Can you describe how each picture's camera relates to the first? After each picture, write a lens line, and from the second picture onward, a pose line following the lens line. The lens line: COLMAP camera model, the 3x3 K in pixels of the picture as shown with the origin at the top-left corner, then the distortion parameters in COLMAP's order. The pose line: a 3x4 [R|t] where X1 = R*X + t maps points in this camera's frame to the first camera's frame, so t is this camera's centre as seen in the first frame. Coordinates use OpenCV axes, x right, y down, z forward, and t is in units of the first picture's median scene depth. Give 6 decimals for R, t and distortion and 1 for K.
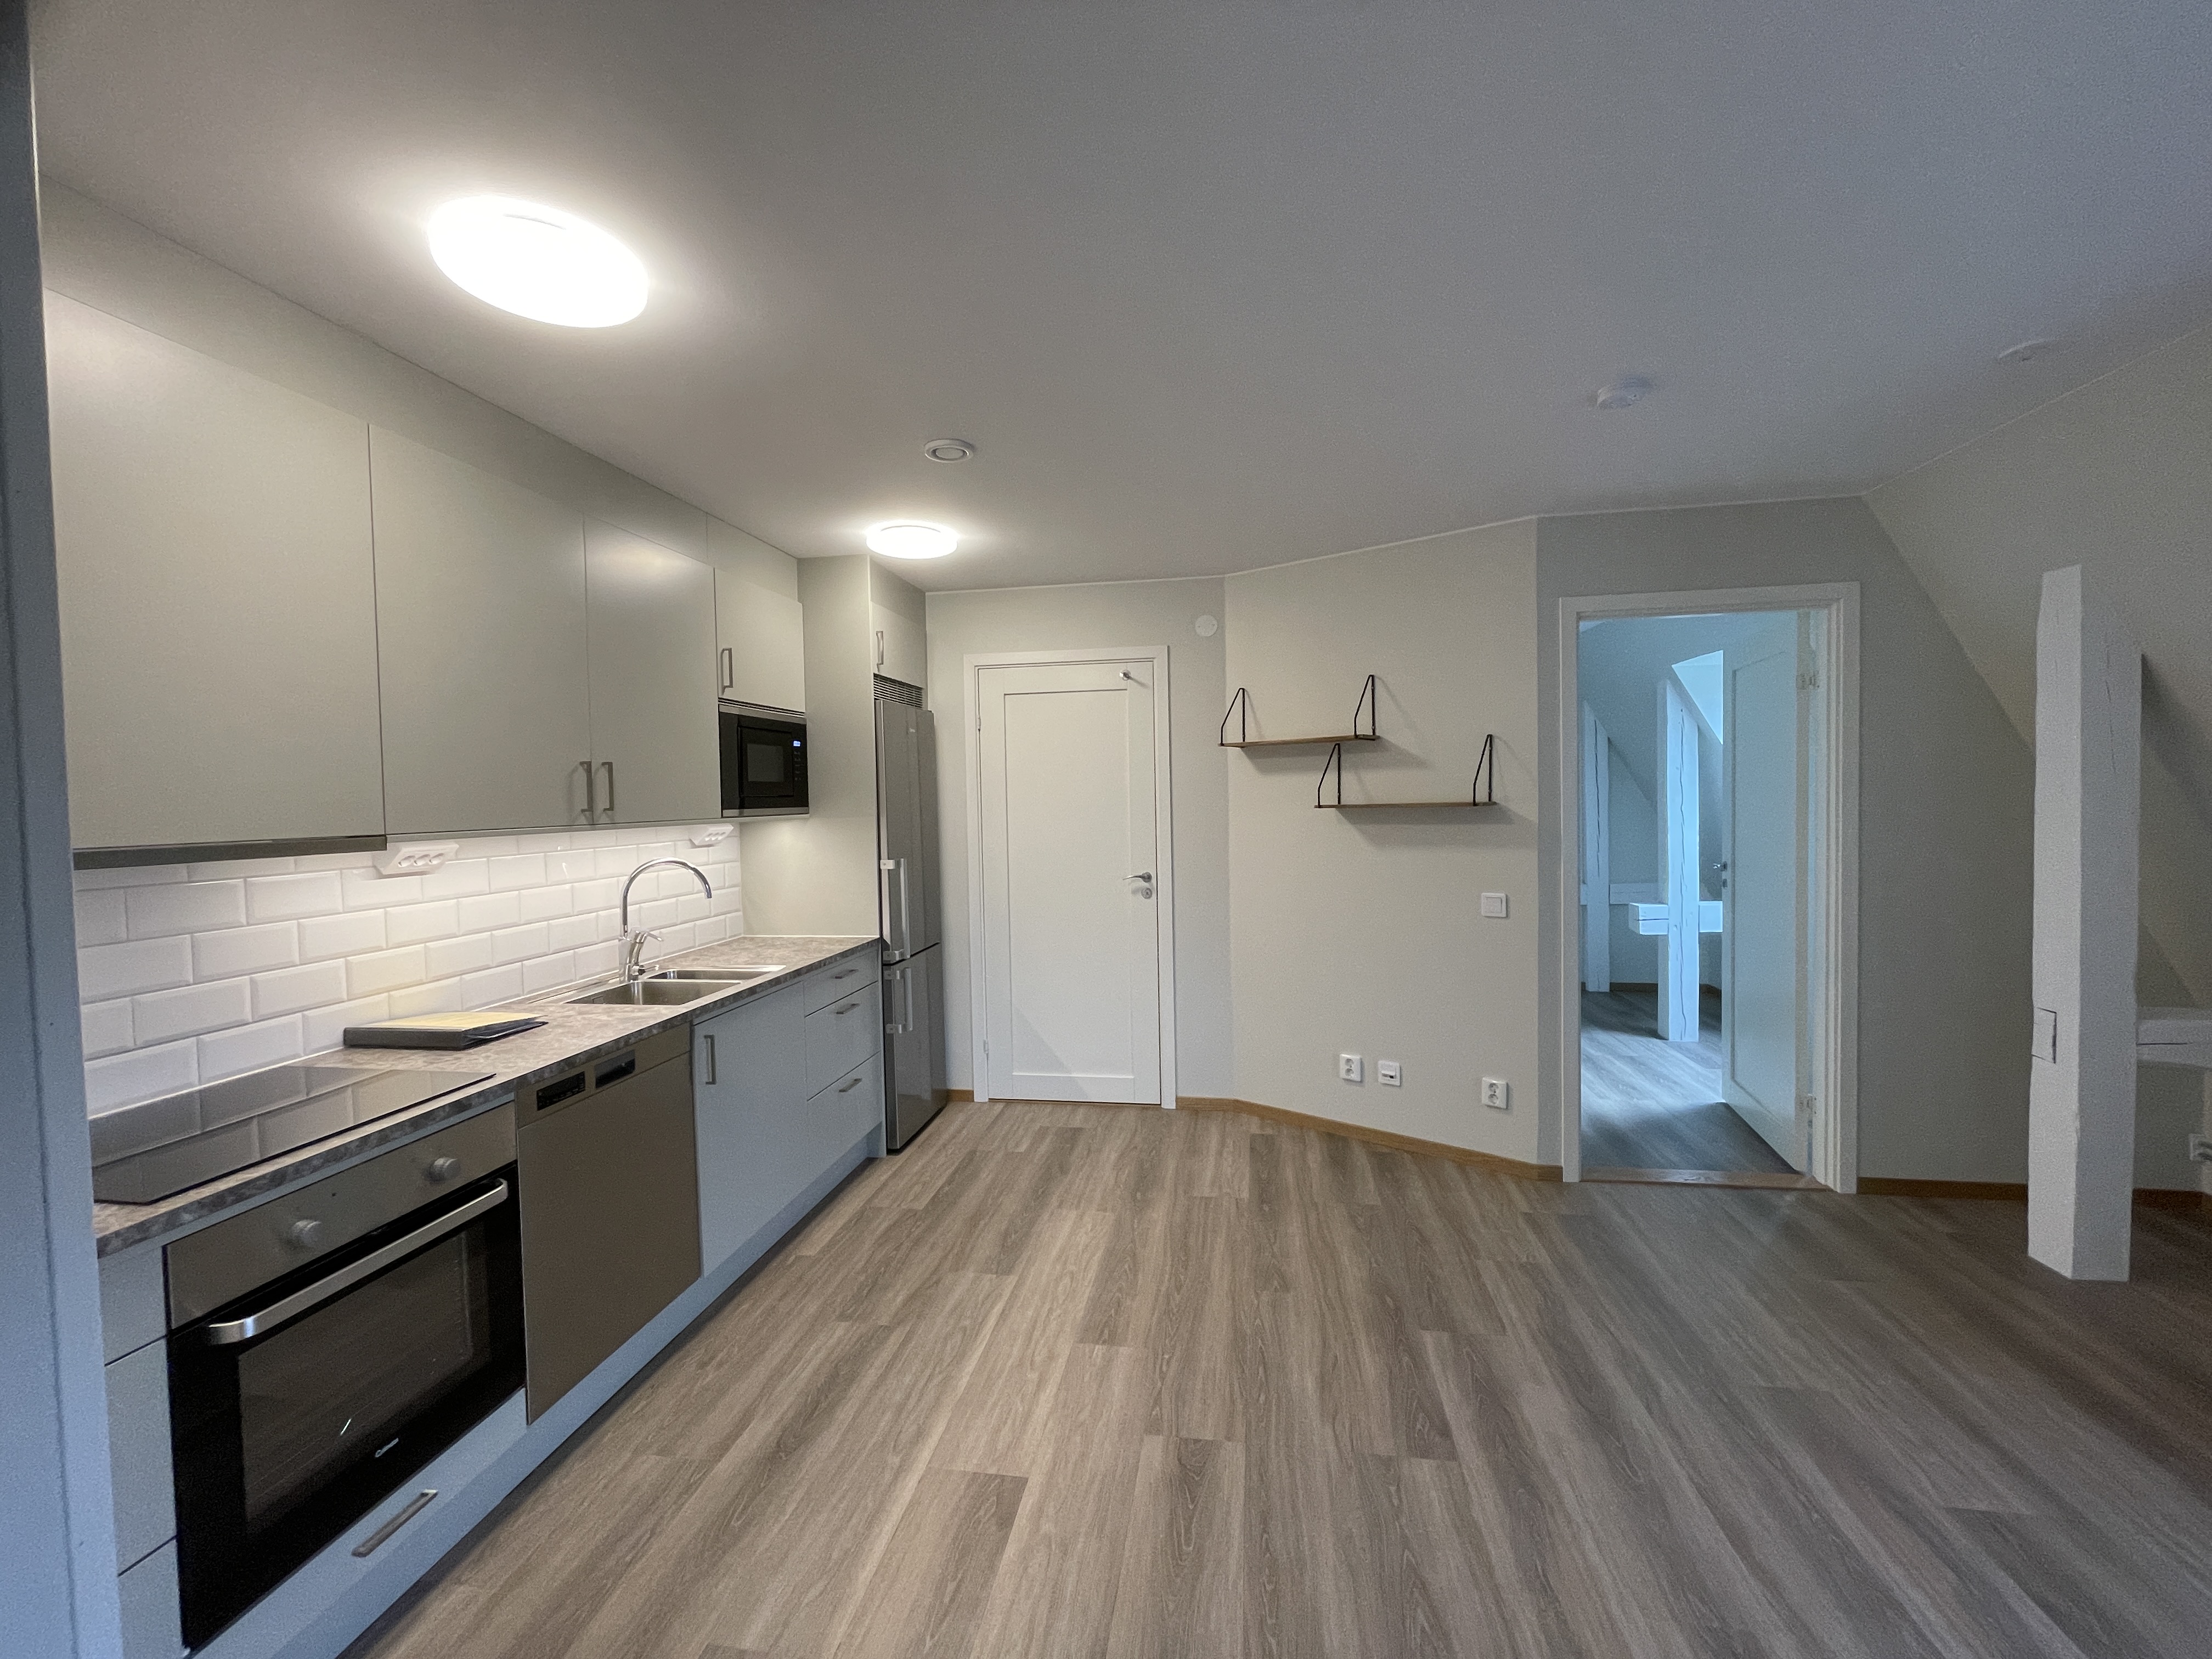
lens RADIAL K [[895.7, 0, 1109.8], [0, 895.7, 824.4], [0, 0, 1]] dist [-0.003435, 0.000014]
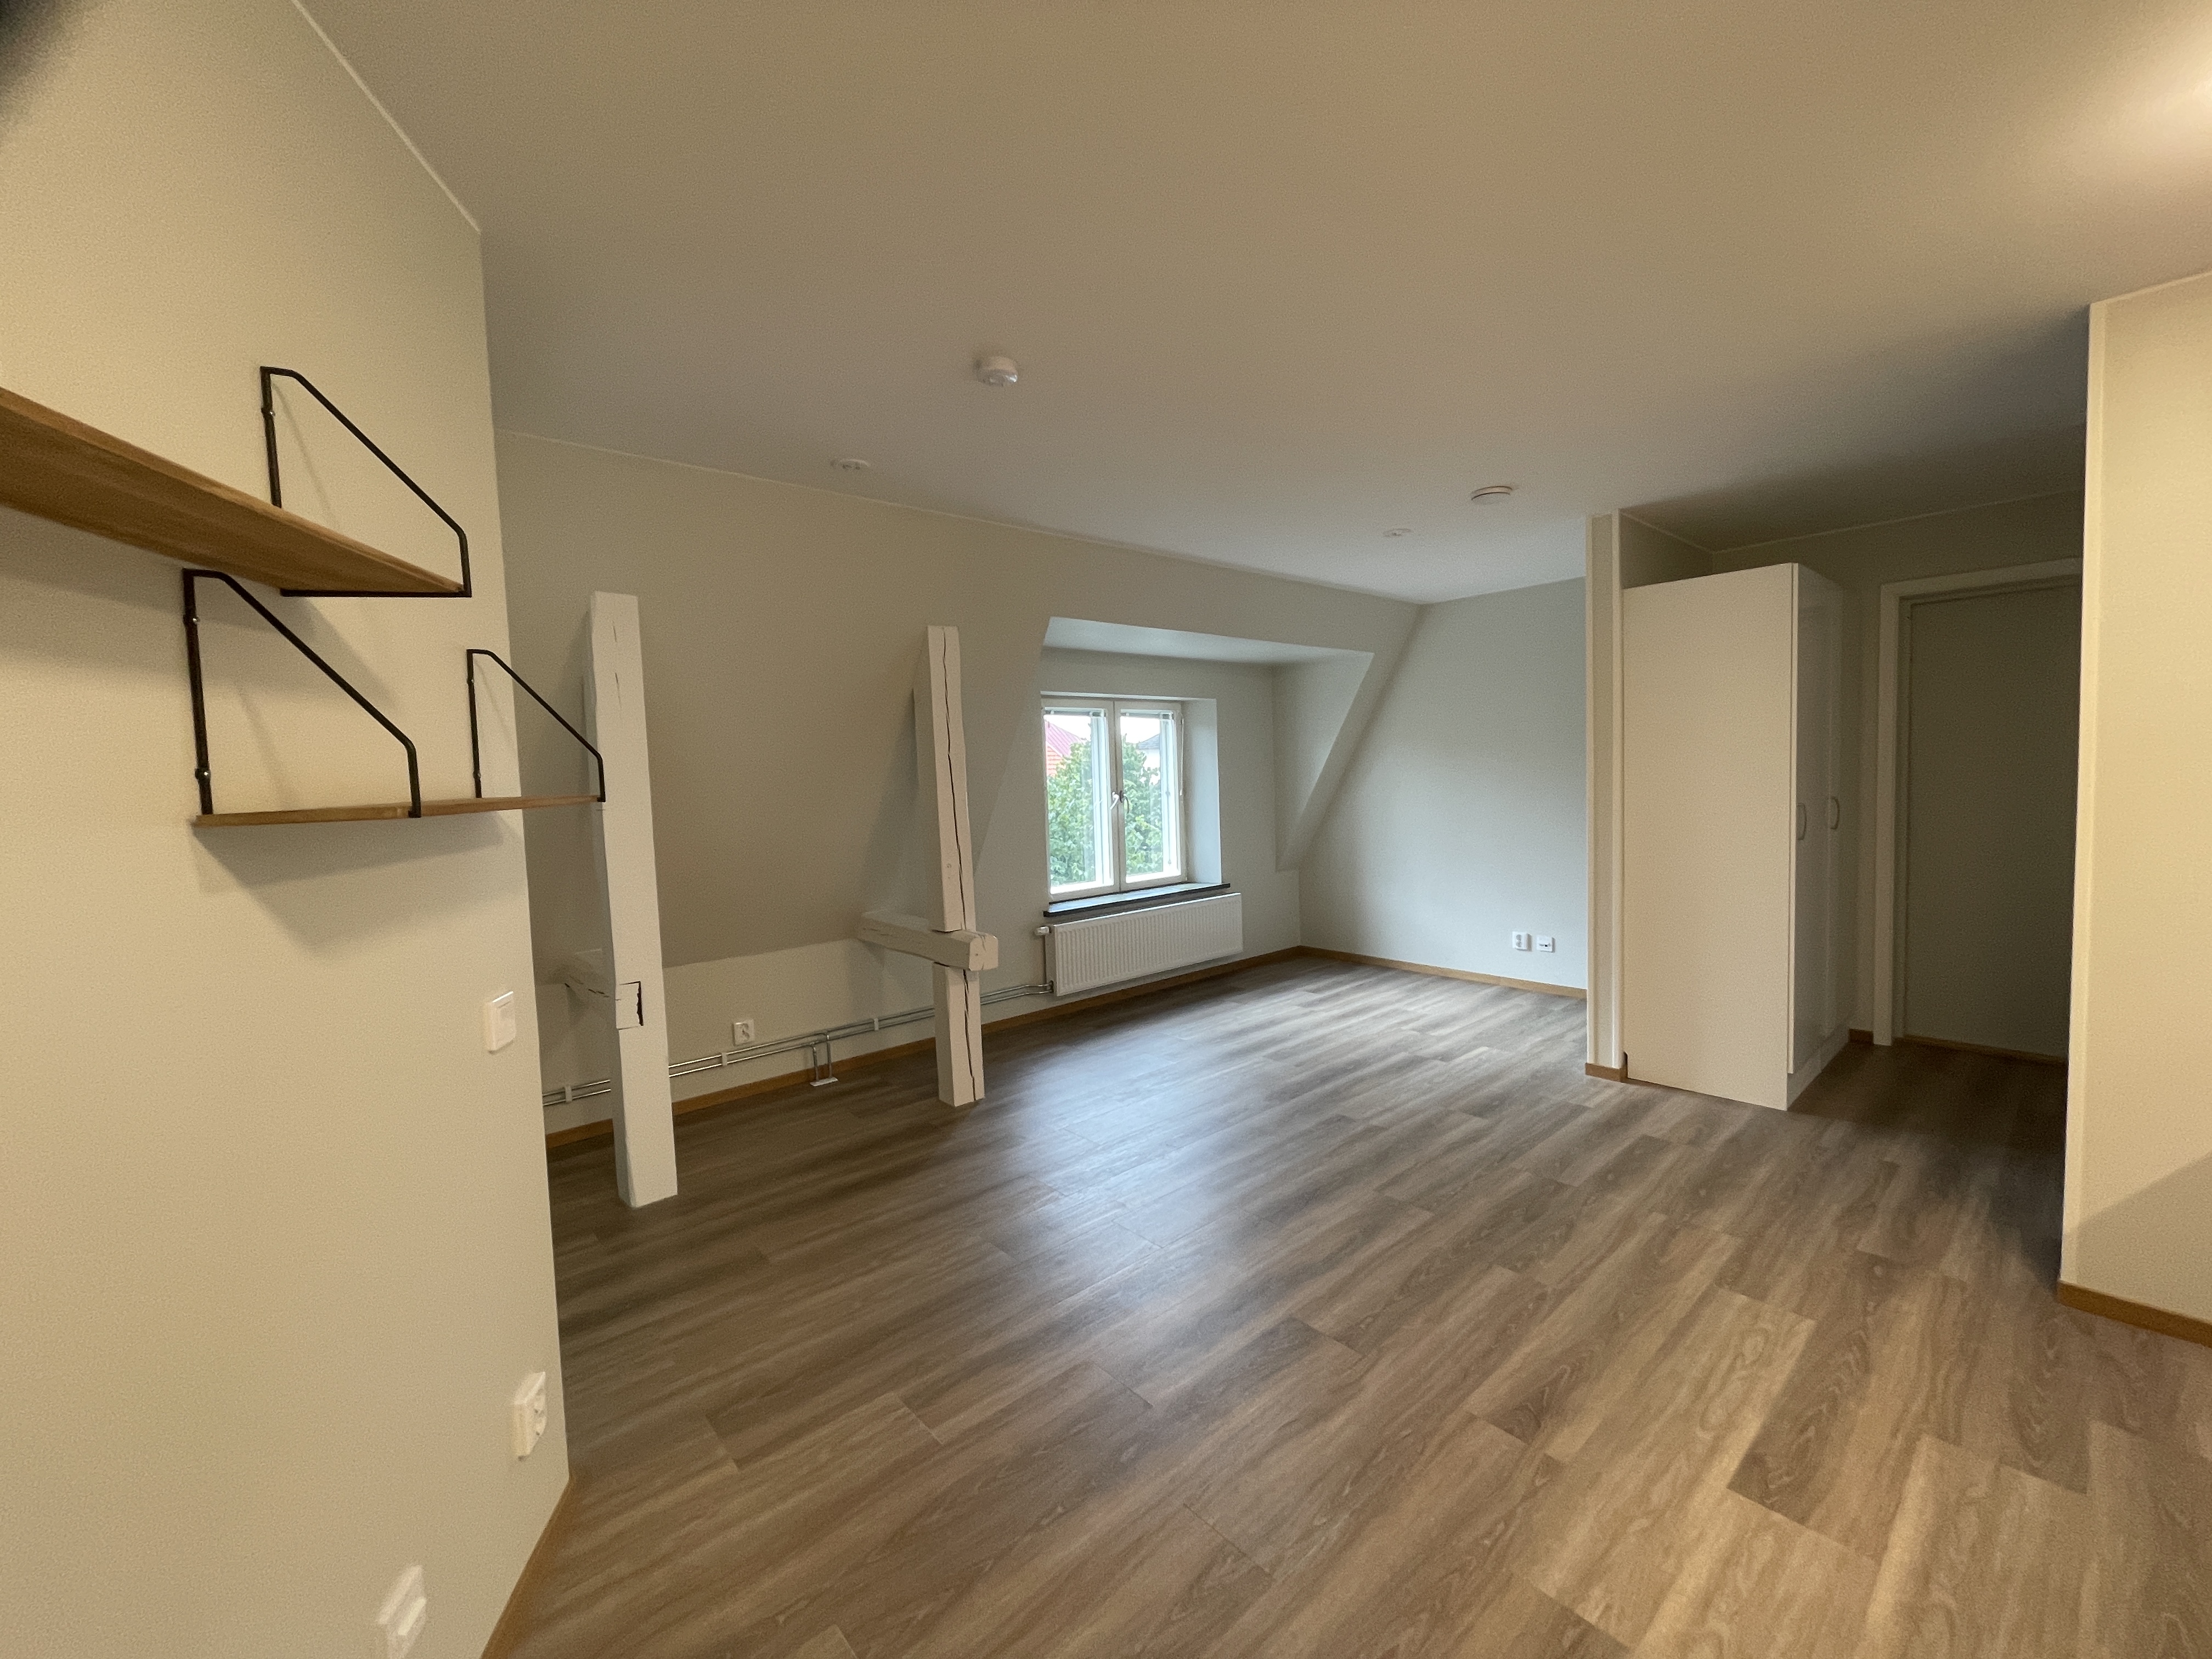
lens RADIAL K [[895.7, 0, 1109.8], [0, 895.7, 824.4], [0, 0, 1]] dist [-0.003435, 0.000014]
pose [[-0.769647, 0.009317, 0.638401, -0.119660], [0.069884, 0.995115, 0.069729, -0.023405], [-0.634633, 0.098281, -0.766539, 1.249518]]
